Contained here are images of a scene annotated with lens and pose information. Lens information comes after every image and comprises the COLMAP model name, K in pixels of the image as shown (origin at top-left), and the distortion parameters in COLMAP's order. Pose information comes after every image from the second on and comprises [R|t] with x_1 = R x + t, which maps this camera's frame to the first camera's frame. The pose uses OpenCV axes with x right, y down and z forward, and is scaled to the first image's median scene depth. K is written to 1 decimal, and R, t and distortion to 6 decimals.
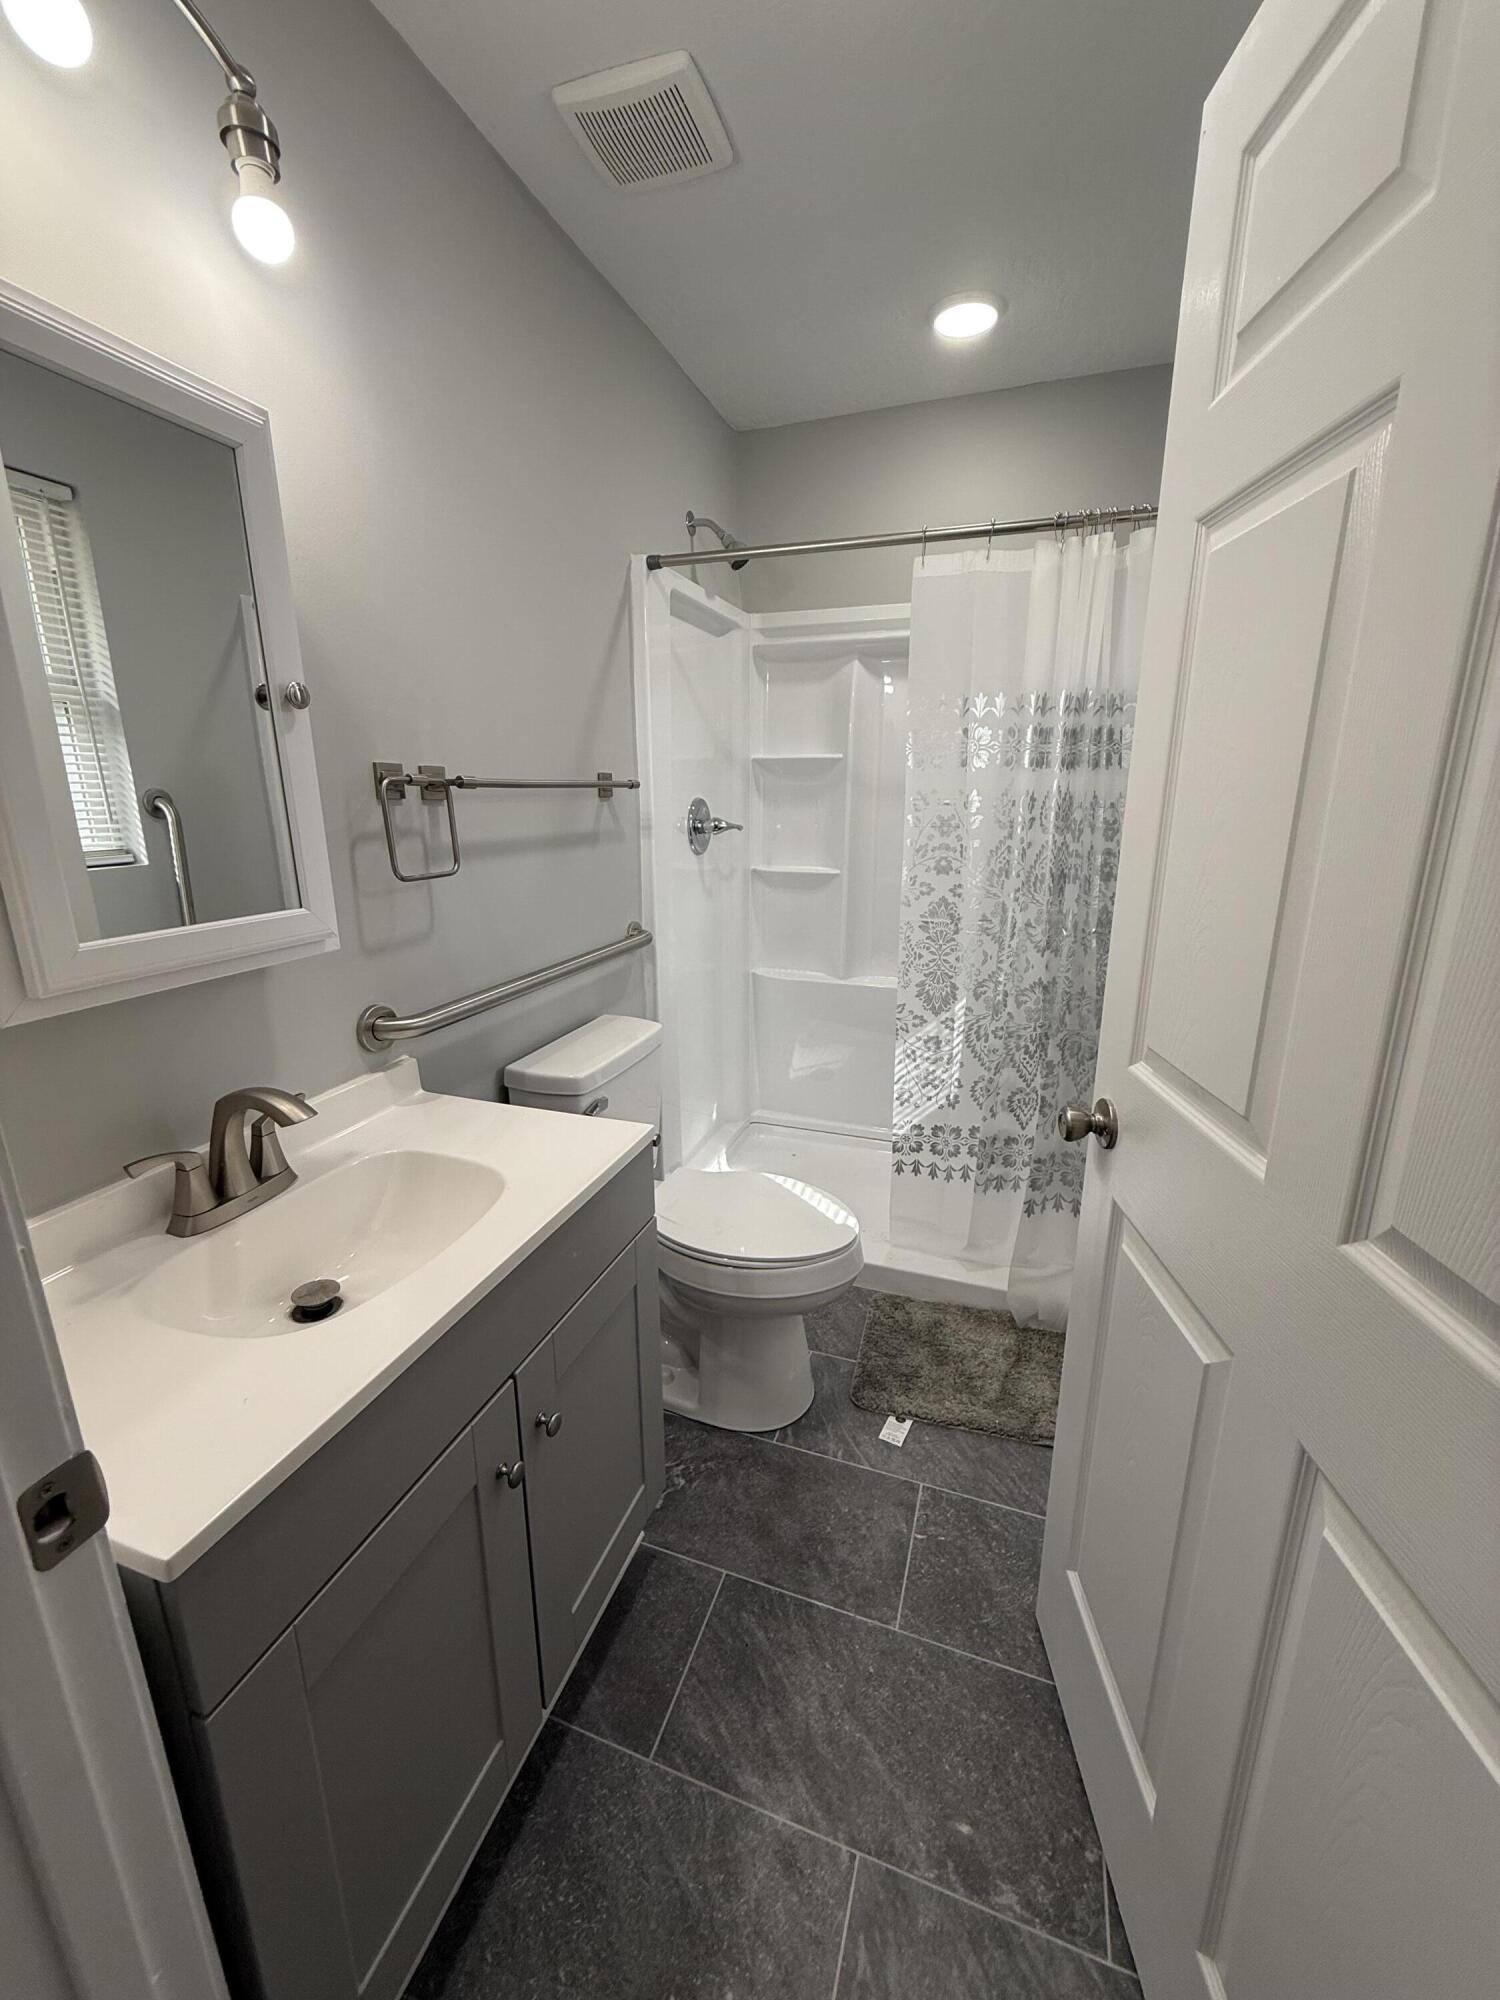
lens RADIAL K [[794.7, 0, 746.6], [0, 794.7, 996.5], [0, 0, 1]] dist [-0.000051, 0.000207]
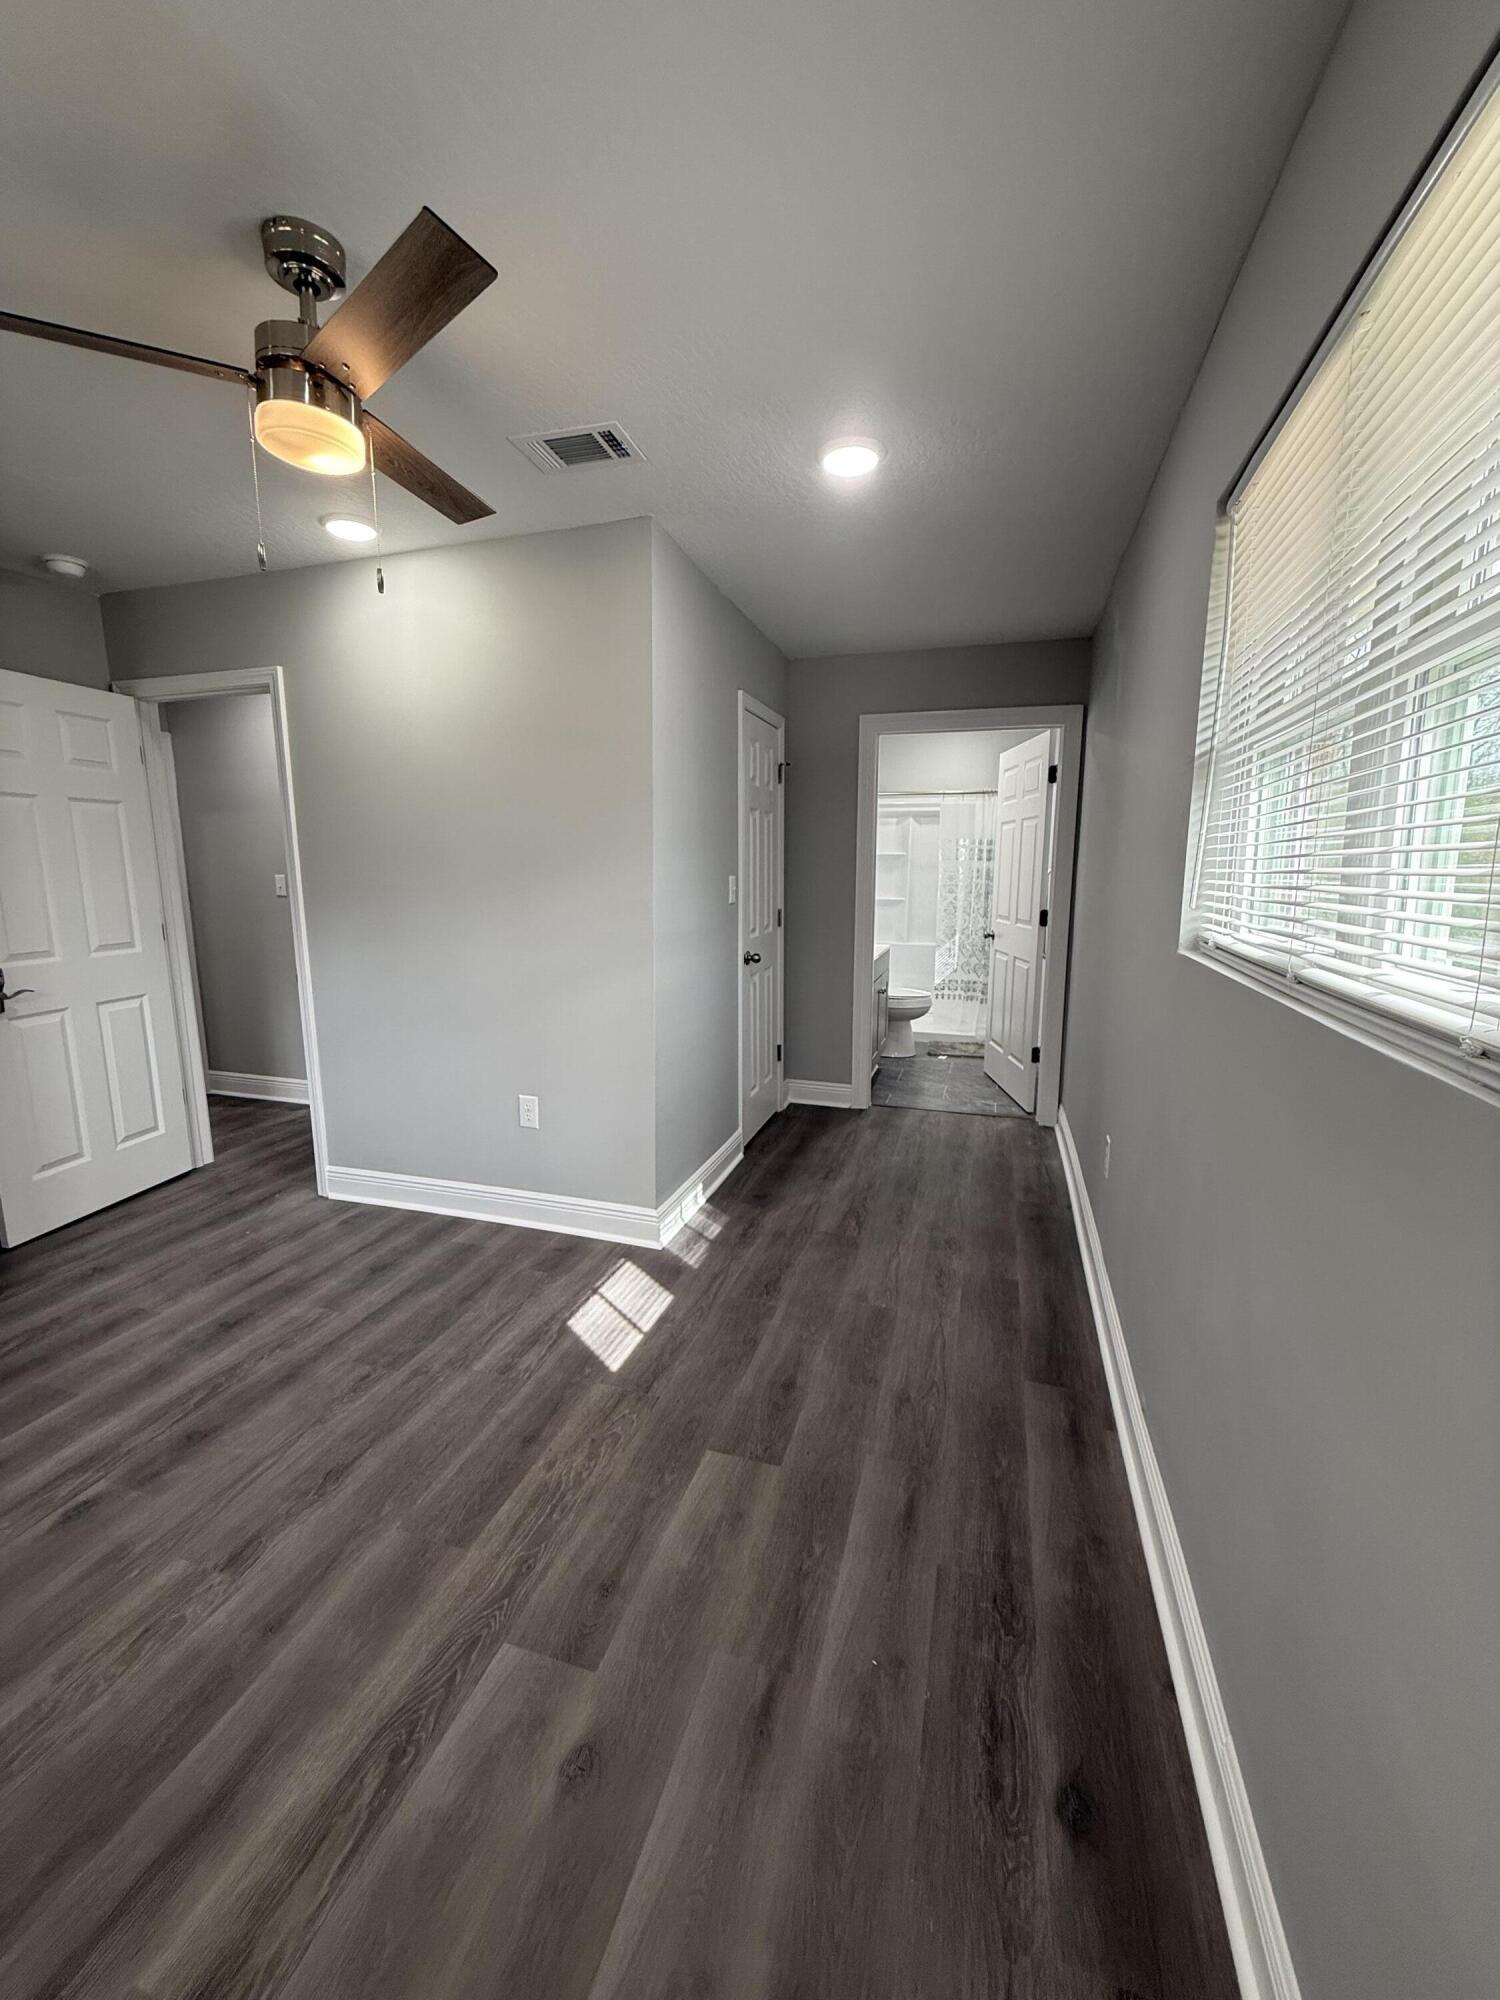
lens RADIAL K [[796.8, 0, 753.1], [0, 796.8, 1007.7], [0, 0, 1]] dist [-0.002322, -0.000221]
pose [[0.999170, -0.000965, 0.040711, -0.627540], [0.004295, 0.996640, -0.081796, 0.520630], [-0.040496, 0.081903, 0.995817, -1.955612]]
